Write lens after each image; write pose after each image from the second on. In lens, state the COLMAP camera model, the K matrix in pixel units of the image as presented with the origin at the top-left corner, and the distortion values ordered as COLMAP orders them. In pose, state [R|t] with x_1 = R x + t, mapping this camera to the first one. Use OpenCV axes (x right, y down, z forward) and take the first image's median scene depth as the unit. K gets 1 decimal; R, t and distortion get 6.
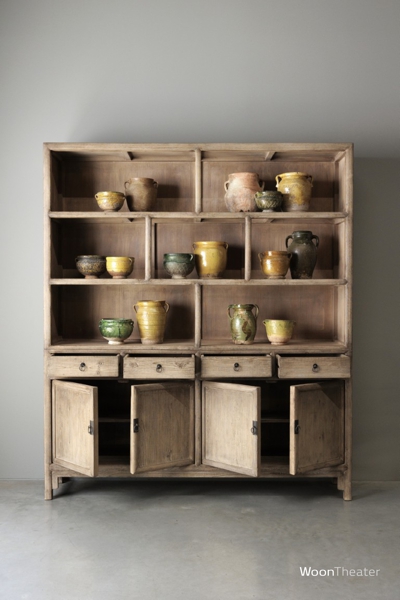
lens RADIAL K [[664.1, 0, 200.1], [0, 664.1, 299.3], [0, 0, 1]] dist [0.012734, 0.000000]
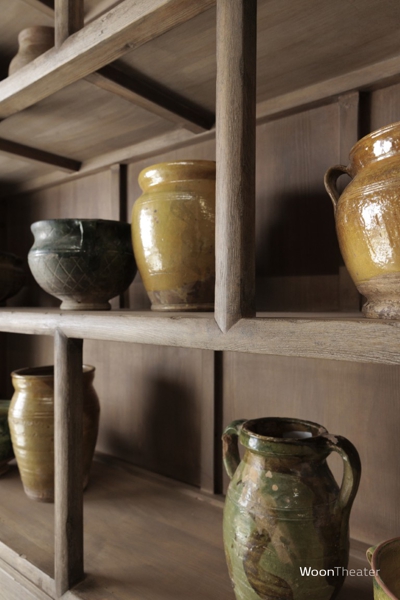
lens RADIAL K [[426.8, 0, 201.5], [0, 426.8, 298.2], [0, 0, 1]] dist [-0.000201, -0.003629]
pose [[0.779108, -0.006555, -0.626855, 0.136813], [-0.009829, 0.999695, -0.022670, -0.031831], [0.626813, 0.023824, 0.778806, 0.894258]]
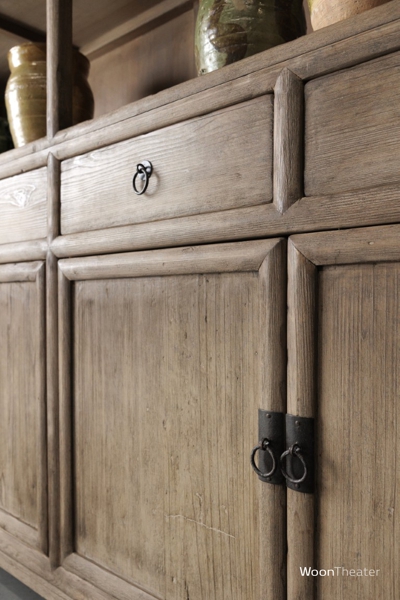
lens RADIAL K [[533.5, 0, 198.5], [0, 533.5, 302.9], [0, 0, 1]] dist [0.023593, 0.009124]
pose [[0.740540, 0.004819, -0.671995, 0.188751], [-0.017504, 0.999773, -0.012120, 0.140976], [0.671785, 0.020738, 0.740456, 0.866267]]
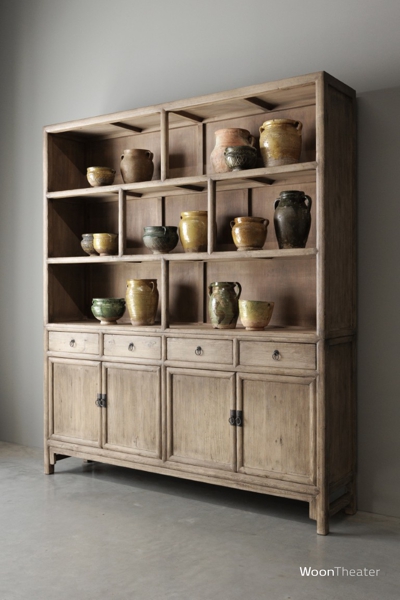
lens RADIAL K [[668.5, 0, 204.1], [0, 668.5, 287.1], [0, 0, 1]] dist [0.011570, 0.000000]
pose [[0.827373, -0.003980, -0.561638, 0.544169], [-0.006754, 0.999832, -0.017035, 0.029982], [0.561612, 0.017888, 0.827207, 0.276444]]
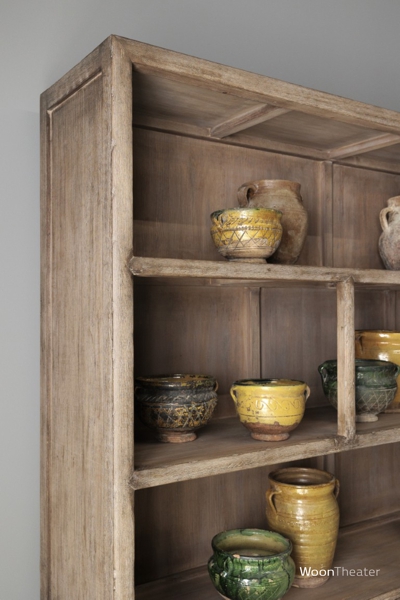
lens RADIAL K [[626.6, 0, 200.6], [0, 626.6, 303.0], [0, 0, 1]] dist [0.009078, 0.000000]
pose [[0.825921, 0.003800, 0.563774, -0.359668], [0.013687, 0.999547, -0.026788, -0.100327], [-0.563620, 0.029841, 0.825495, 0.725155]]
